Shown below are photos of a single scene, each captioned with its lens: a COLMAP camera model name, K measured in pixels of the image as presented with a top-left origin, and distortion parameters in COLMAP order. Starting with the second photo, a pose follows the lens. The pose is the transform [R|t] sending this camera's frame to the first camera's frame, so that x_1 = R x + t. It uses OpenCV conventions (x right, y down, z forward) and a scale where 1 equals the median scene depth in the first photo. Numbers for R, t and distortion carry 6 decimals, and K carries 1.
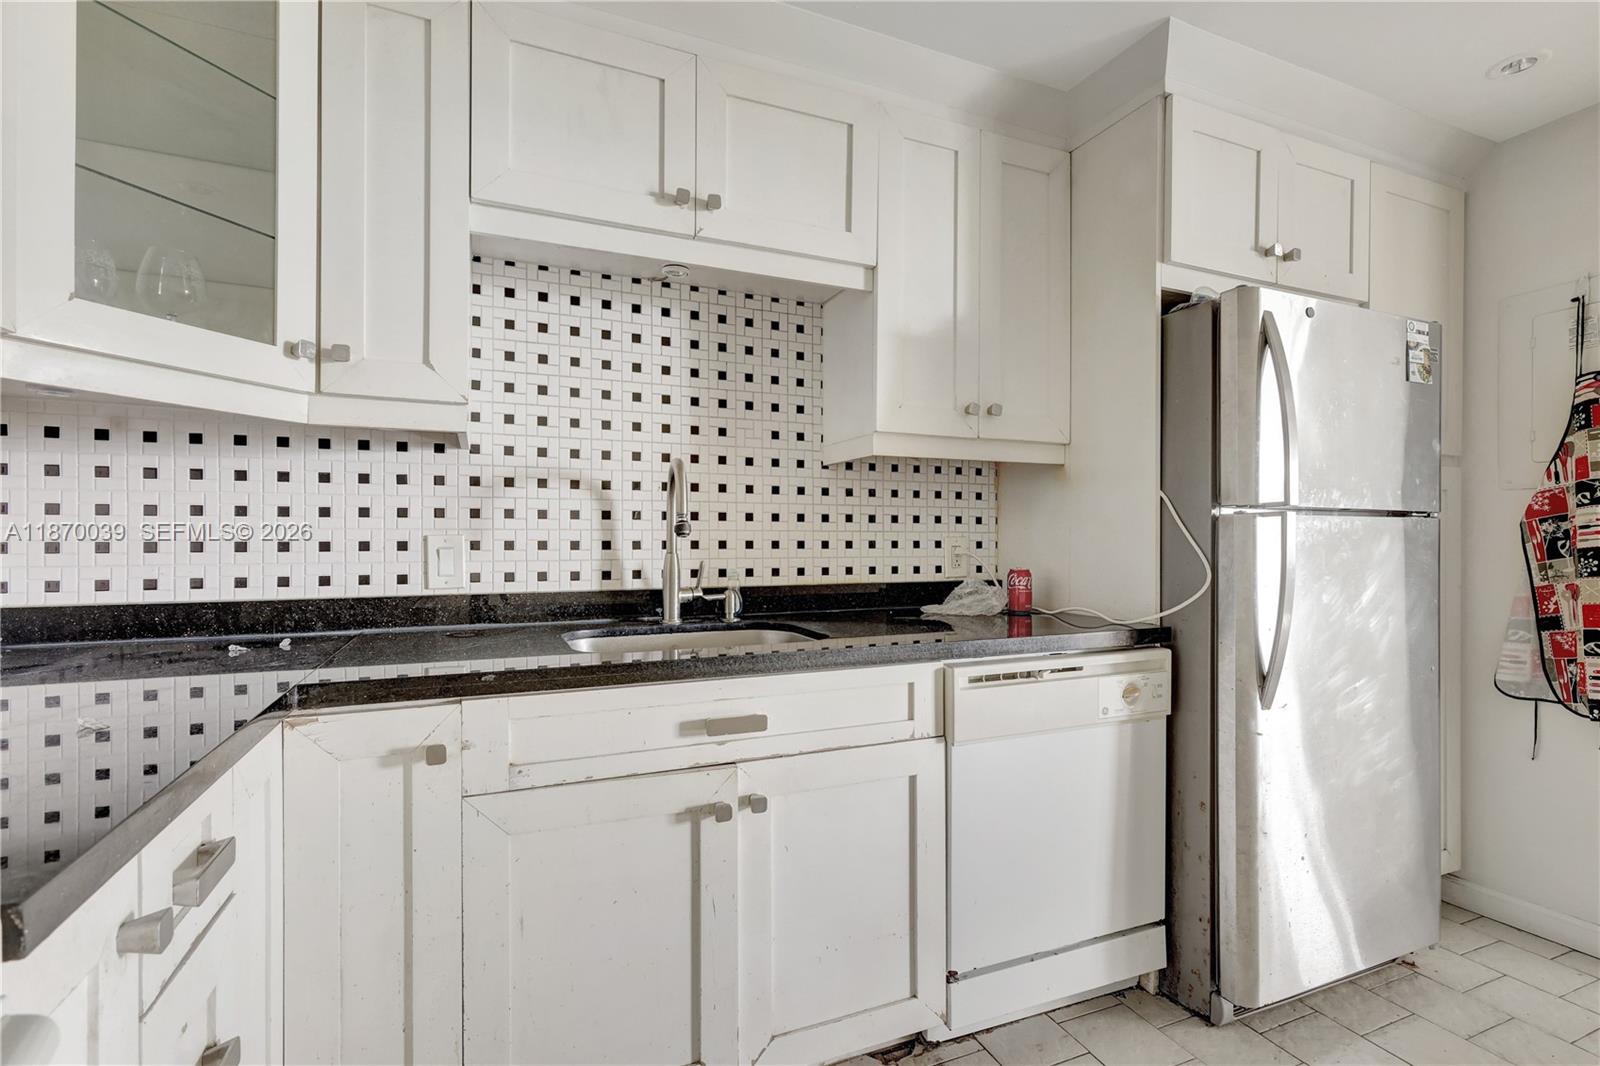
lens RADIAL K [[748.6, 0, 801.3], [0, 748.6, 541.8], [0, 0, 1]] dist [-0.015613, -0.000101]
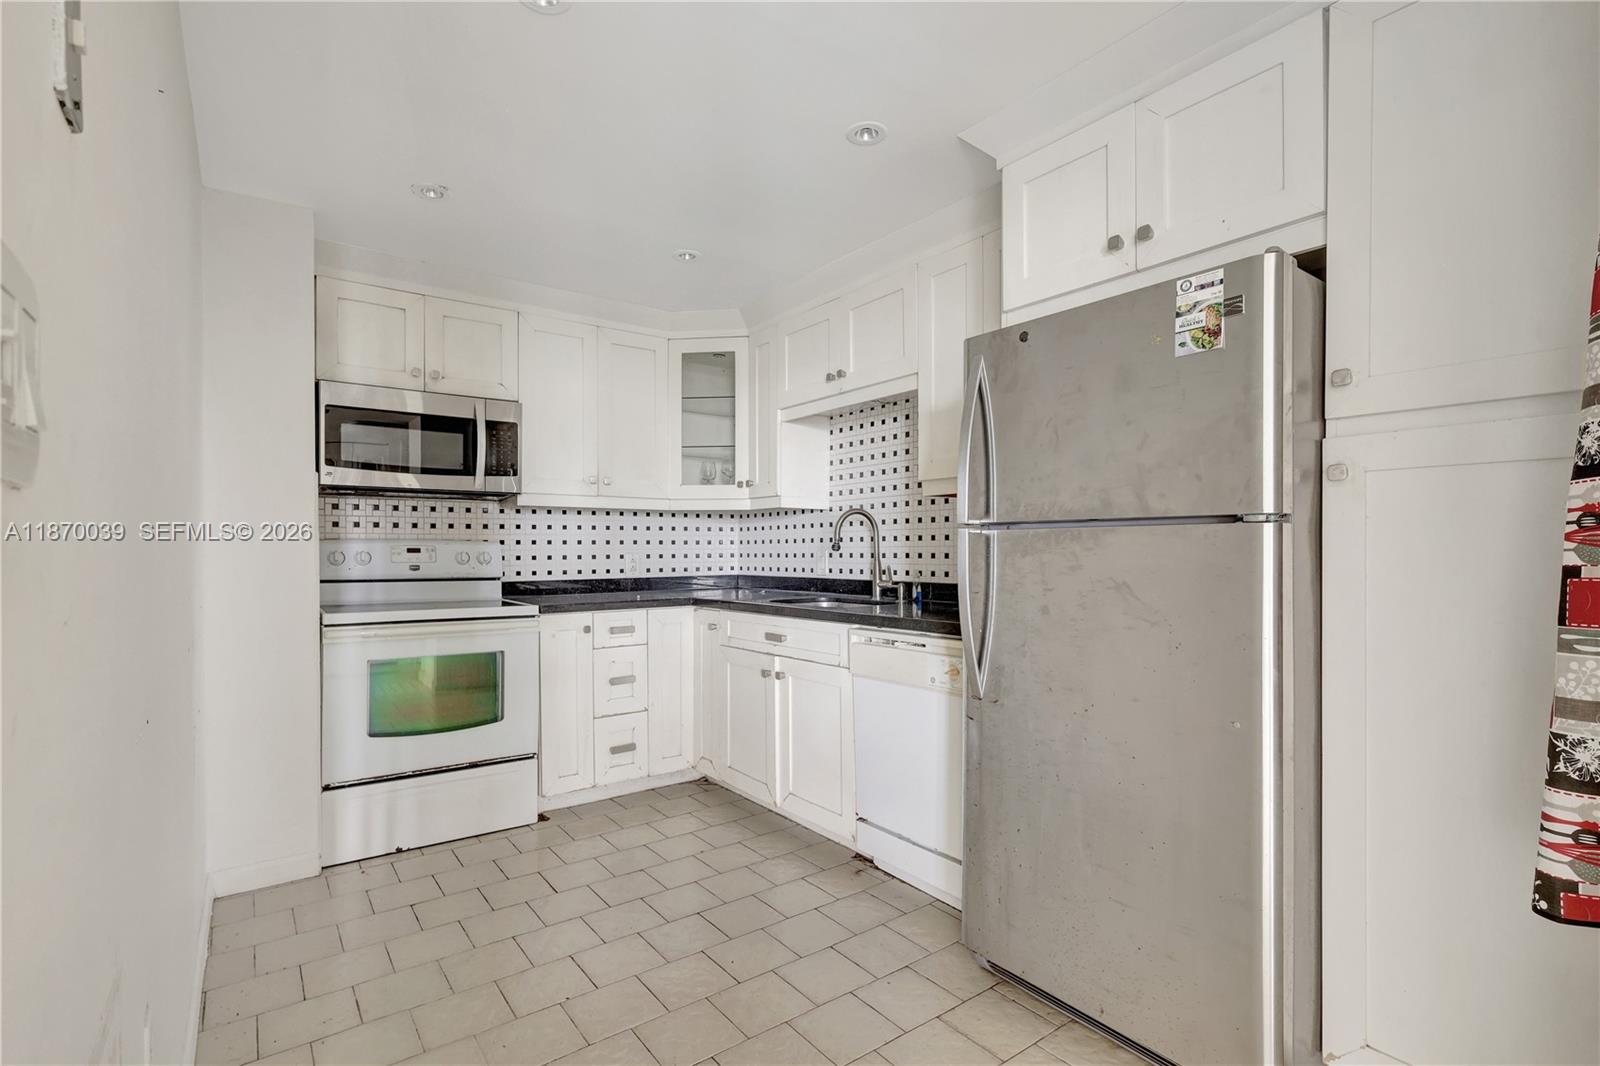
lens RADIAL K [[748.6, 0, 799.5], [0, 748.6, 541.4], [0, 0, 1]] dist [-0.015613, -0.000101]
pose [[0.230136, -0.013522, -0.973065, 1.551697], [-0.000108, 0.999903, -0.013920, -0.004711], [0.973159, 0.003309, 0.230112, 0.424800]]
